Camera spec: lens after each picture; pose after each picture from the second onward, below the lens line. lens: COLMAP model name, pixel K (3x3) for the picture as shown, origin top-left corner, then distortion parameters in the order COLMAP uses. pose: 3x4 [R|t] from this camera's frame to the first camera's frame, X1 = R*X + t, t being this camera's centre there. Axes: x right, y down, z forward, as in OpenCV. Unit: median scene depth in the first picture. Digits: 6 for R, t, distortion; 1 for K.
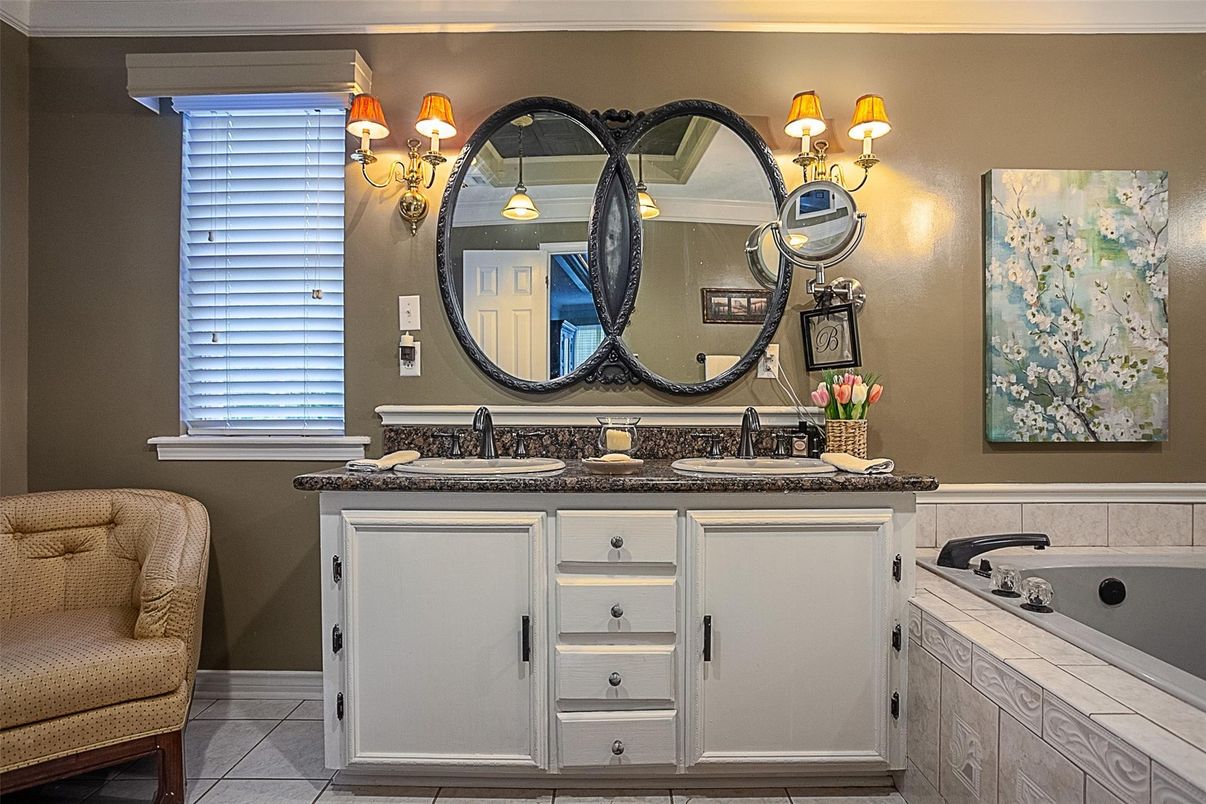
lens RADIAL K [[584.7, 0, 631.0], [0, 584.7, 406.4], [0, 0, 1]] dist [-0.048466, 0.027461]
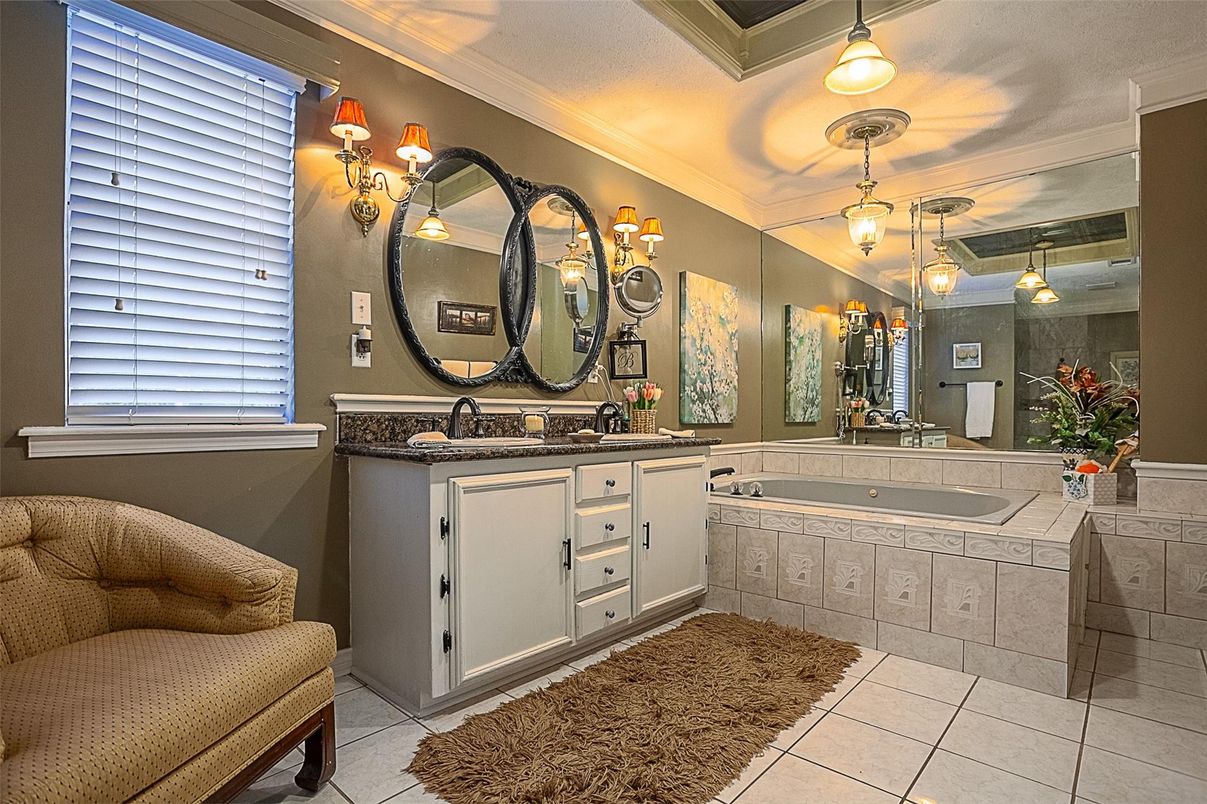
lens RADIAL K [[589.5, 0, 596.8], [0, 589.5, 398.8], [0, 0, 1]] dist [-0.003390, 0.000445]
pose [[0.692960, 0.021866, 0.720644, -0.880456], [-0.011967, 0.999751, -0.018827, 0.022507], [-0.720877, 0.004422, 0.693049, -0.069884]]
